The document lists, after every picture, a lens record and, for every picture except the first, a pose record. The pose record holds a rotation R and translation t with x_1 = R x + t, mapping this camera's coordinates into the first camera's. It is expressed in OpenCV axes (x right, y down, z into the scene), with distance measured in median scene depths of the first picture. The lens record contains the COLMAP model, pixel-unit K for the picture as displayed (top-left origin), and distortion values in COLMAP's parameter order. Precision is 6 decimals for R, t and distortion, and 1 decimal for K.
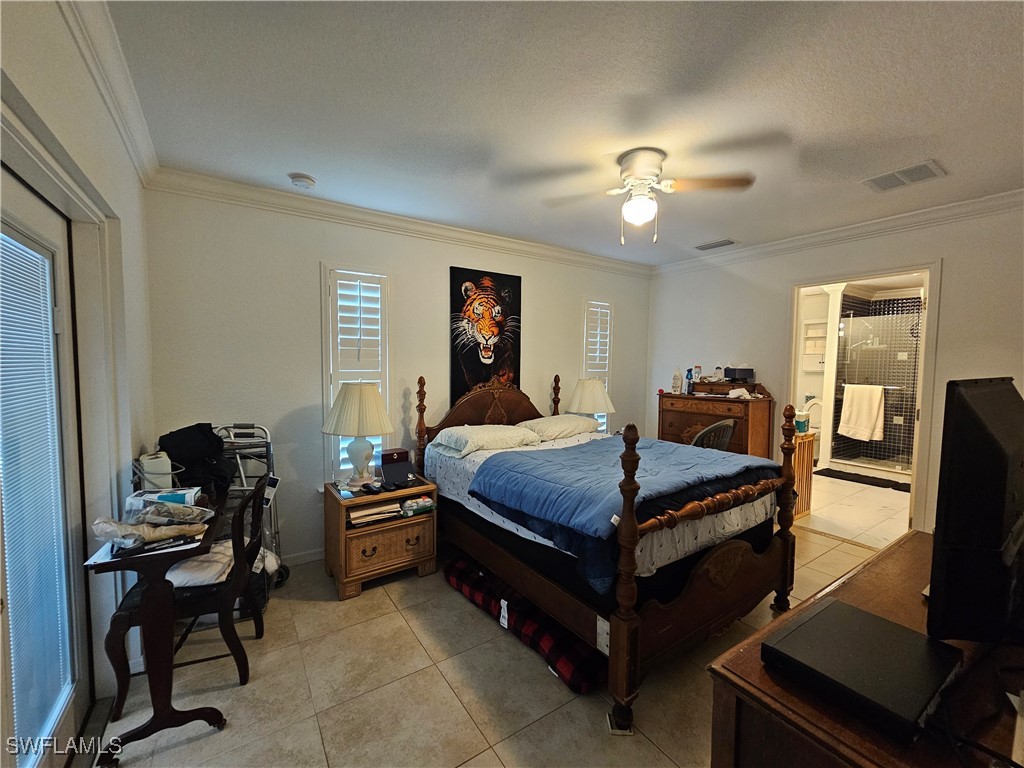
lens RADIAL K [[420.4, 0, 512.8], [0, 420.4, 389.8], [0, 0, 1]] dist [0.003022, 0.000959]
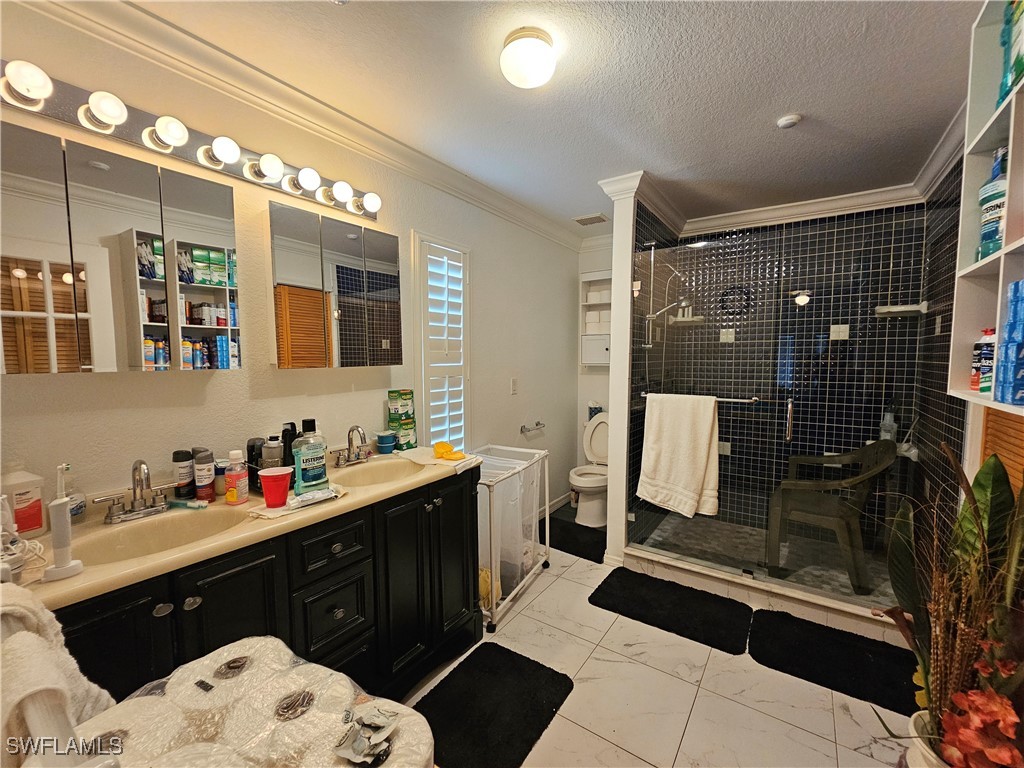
lens RADIAL K [[420.4, 0, 512.8], [0, 420.4, 384.3], [0, 0, 1]] dist [0.003022, 0.000959]
pose [[0.931087, -0.033334, 0.363272, 0.468135], [0.032828, 0.999432, 0.007567, -0.029441], [-0.363318, 0.004880, 0.931652, 0.602487]]
